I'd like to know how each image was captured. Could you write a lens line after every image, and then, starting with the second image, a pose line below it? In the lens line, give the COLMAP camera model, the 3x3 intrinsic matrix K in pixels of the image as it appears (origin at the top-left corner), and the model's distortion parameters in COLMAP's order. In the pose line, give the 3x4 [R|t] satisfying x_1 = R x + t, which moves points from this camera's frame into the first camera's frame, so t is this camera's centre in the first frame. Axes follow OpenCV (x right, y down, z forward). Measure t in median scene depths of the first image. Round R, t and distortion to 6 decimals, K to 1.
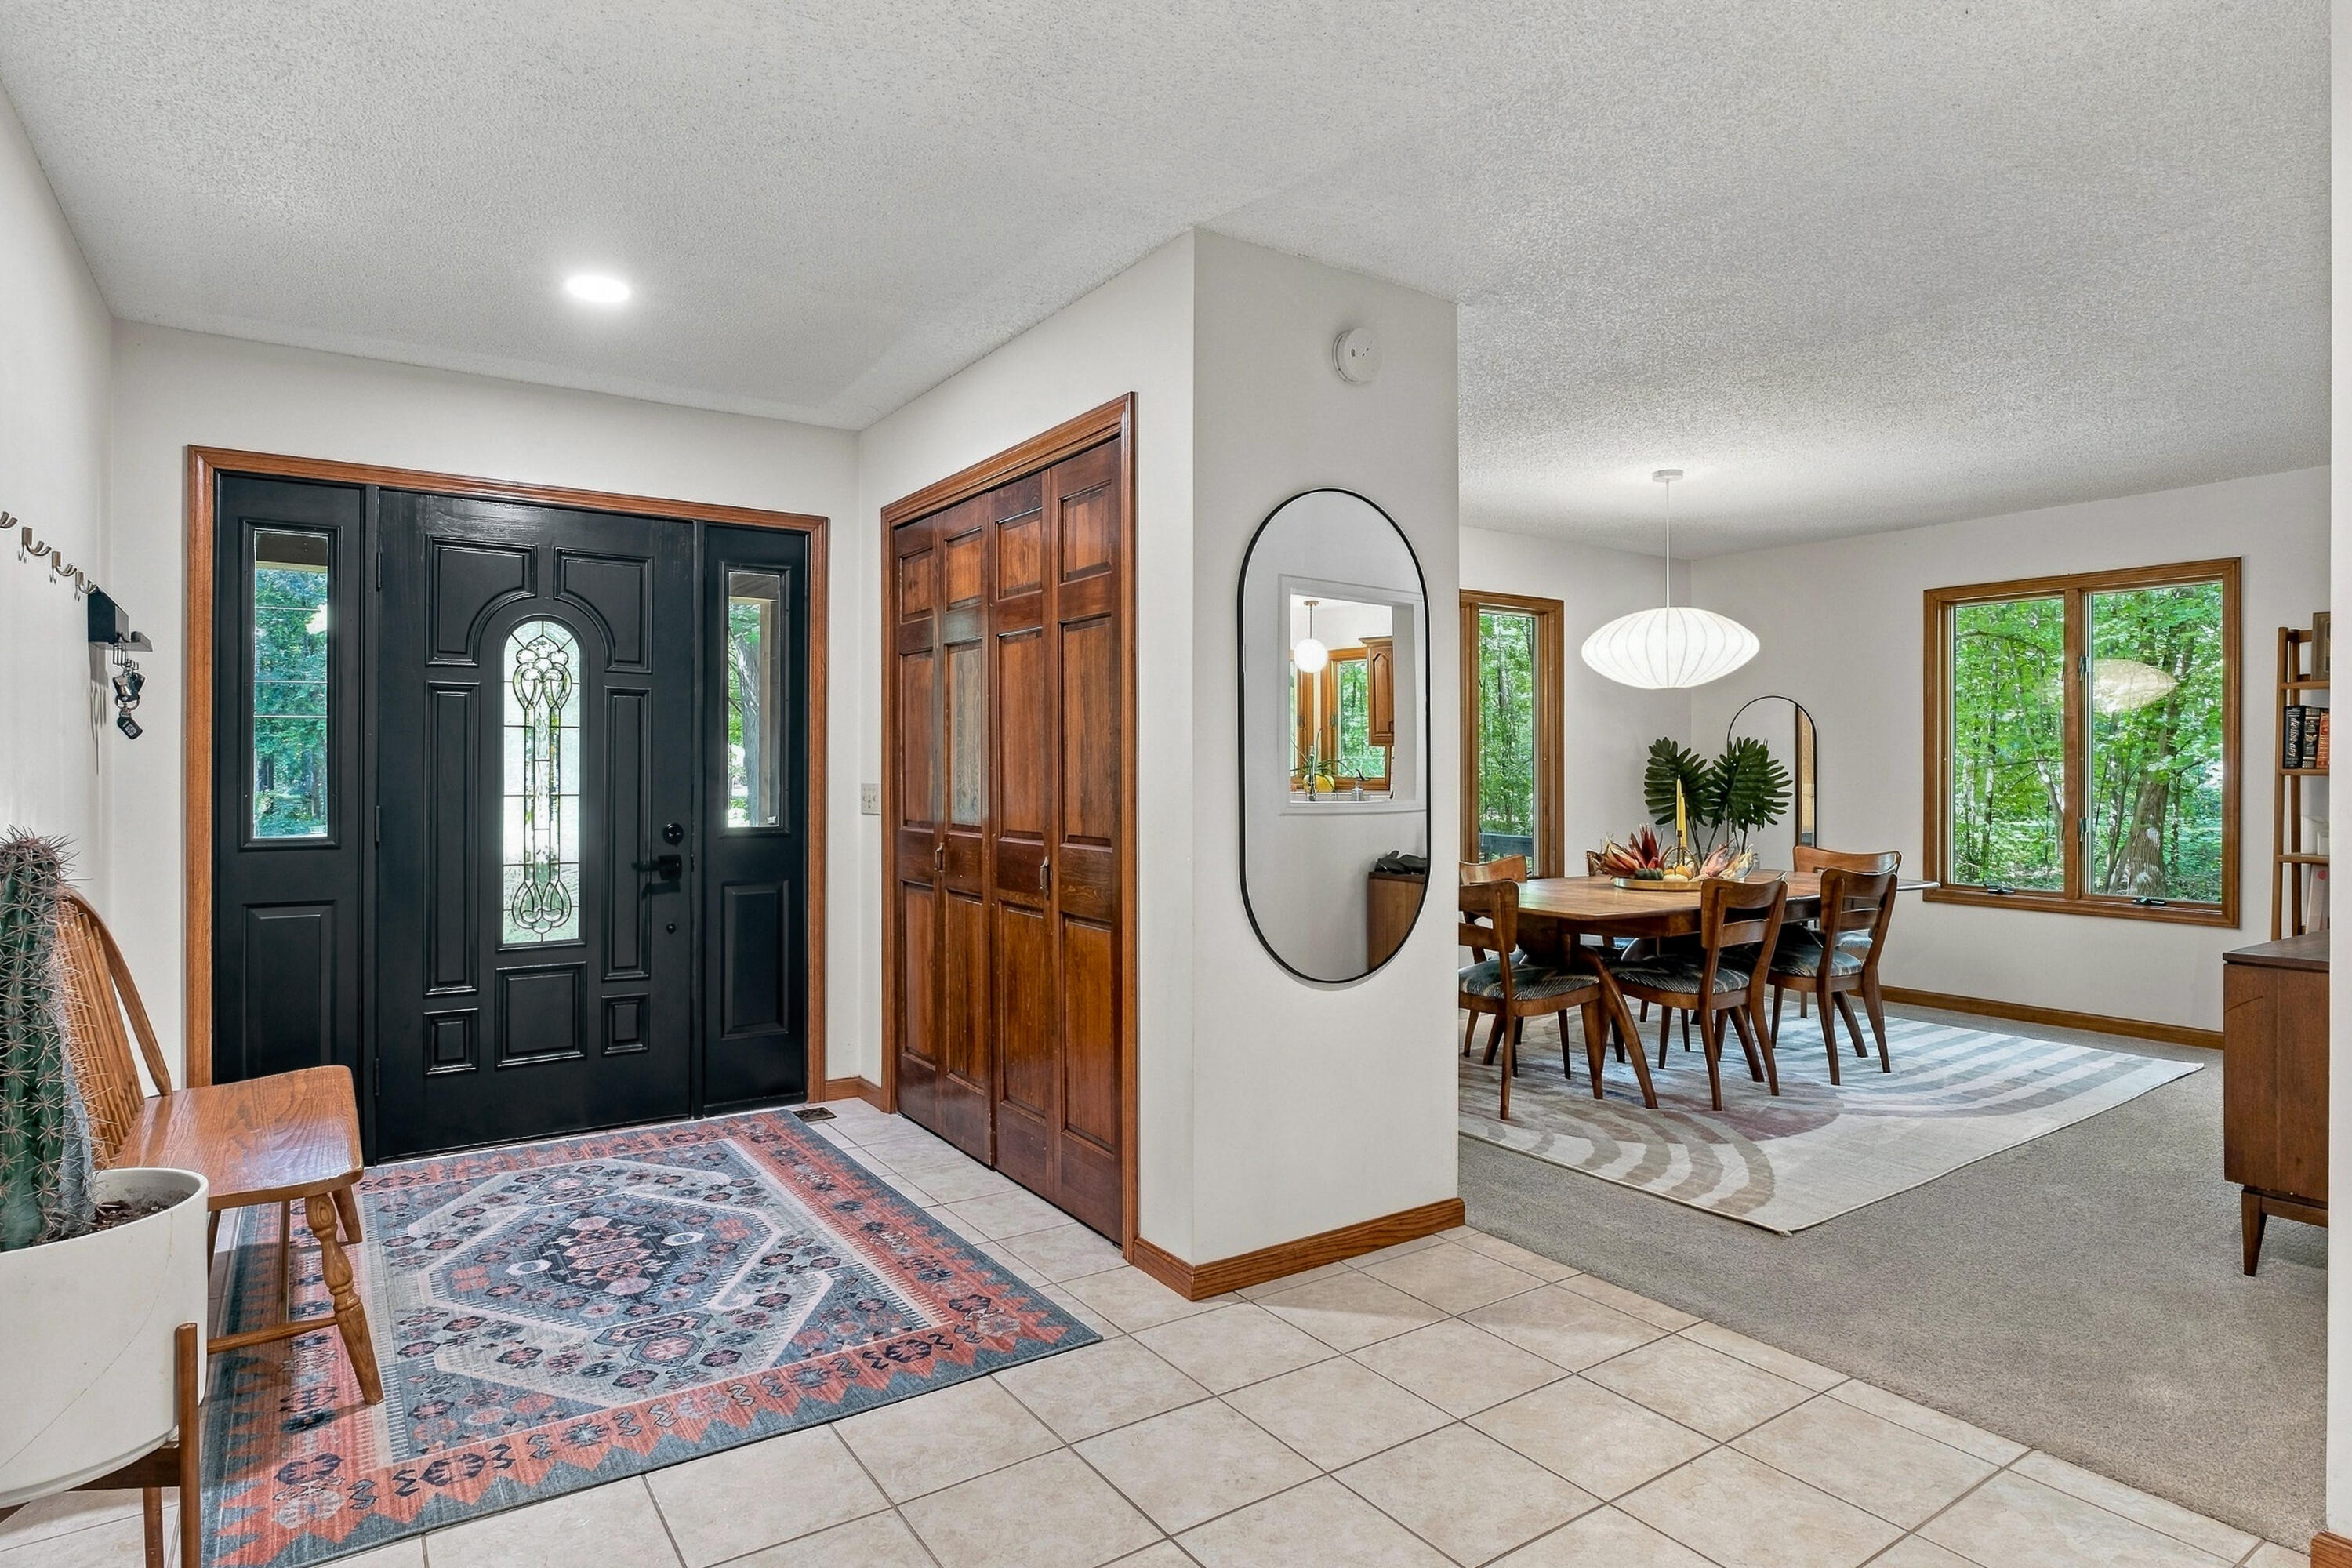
lens RADIAL K [[1293.8, 0, 1169.3], [0, 1293.8, 773.2], [0, 0, 1]] dist [-0.006400, -0.000679]
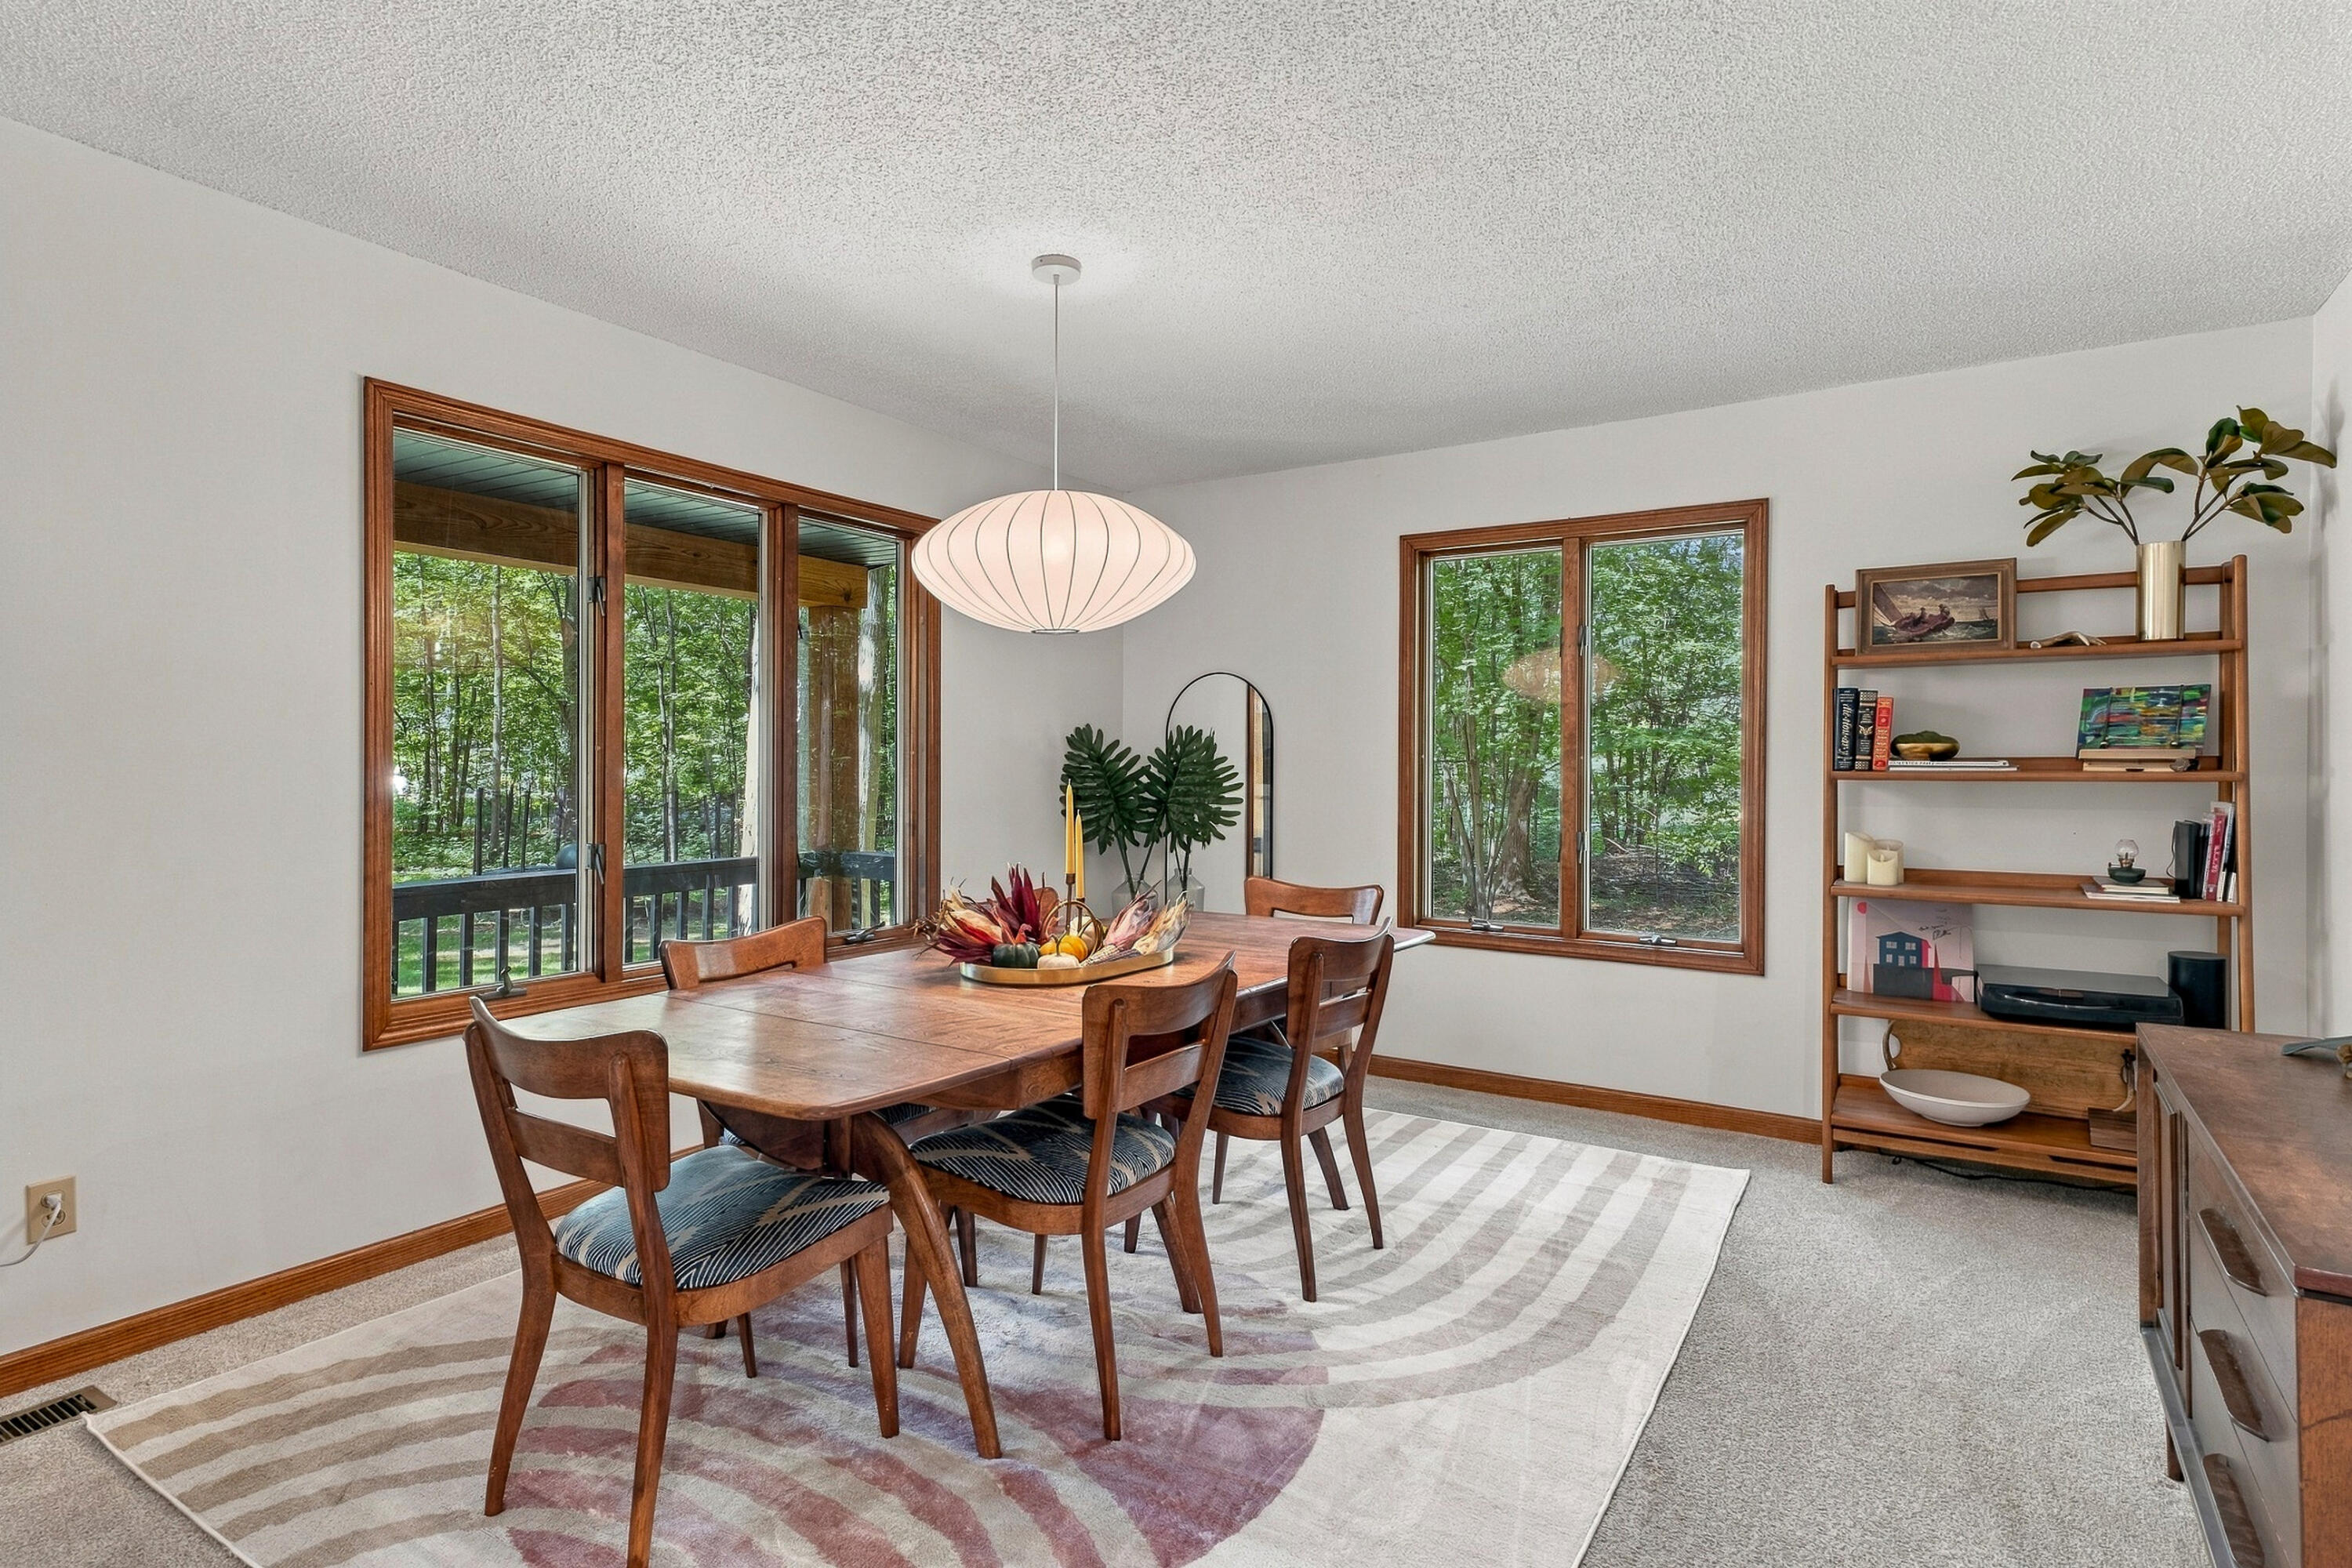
lens RADIAL K [[1243.1, 0, 1191.9], [0, 1243.1, 767.4], [0, 0, 1]] dist [0.020588, 0.000336]
pose [[0.917533, 0.004147, 0.397637, 0.220777], [-0.003286, 0.999991, -0.002846, -0.002139], [-0.397645, 0.001304, 0.917538, 0.461290]]
